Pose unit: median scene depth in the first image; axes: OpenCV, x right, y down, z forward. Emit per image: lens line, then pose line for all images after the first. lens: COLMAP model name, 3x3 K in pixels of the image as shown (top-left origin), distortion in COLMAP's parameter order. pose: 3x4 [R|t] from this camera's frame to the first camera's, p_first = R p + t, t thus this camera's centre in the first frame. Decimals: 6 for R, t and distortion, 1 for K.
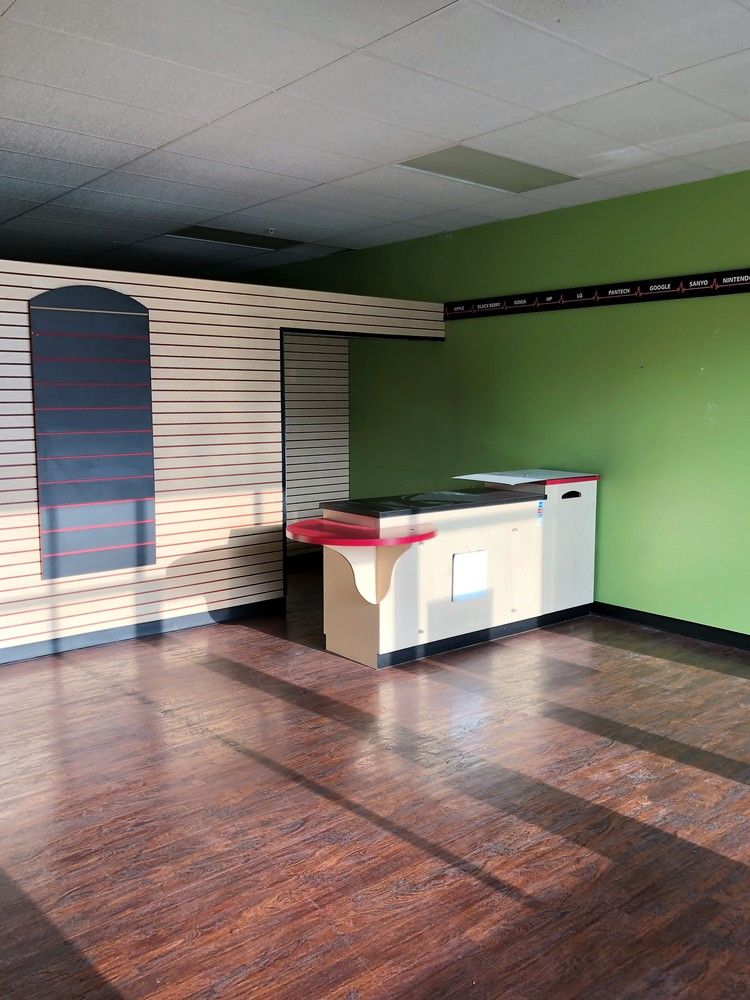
lens RADIAL K [[858.1, 0, 375.0], [0, 858.1, 500.0], [0, 0, 1]] dist [0.009458, 0.003355]
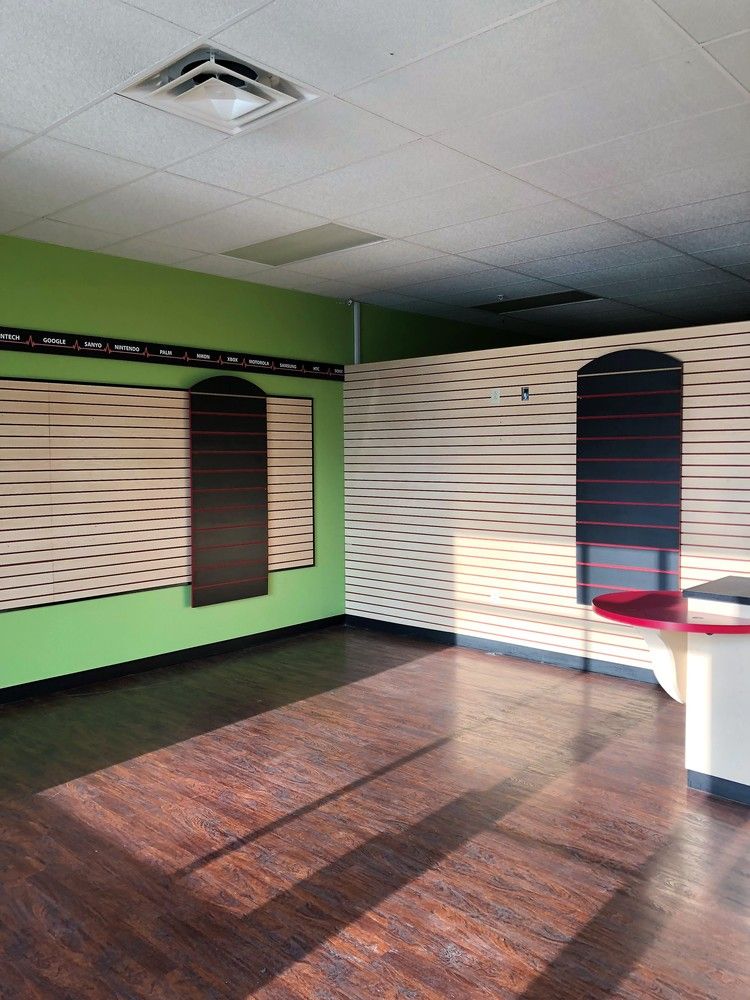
lens RADIAL K [[841.3, 0, 375.0], [0, 841.3, 500.0], [0, 0, 1]] dist [0.011871, 0.007879]
pose [[0.108692, 0.057249, -0.992426, 0.951427], [-0.115132, 0.992347, 0.044635, -0.089727], [0.987386, 0.109408, 0.114451, 0.760291]]
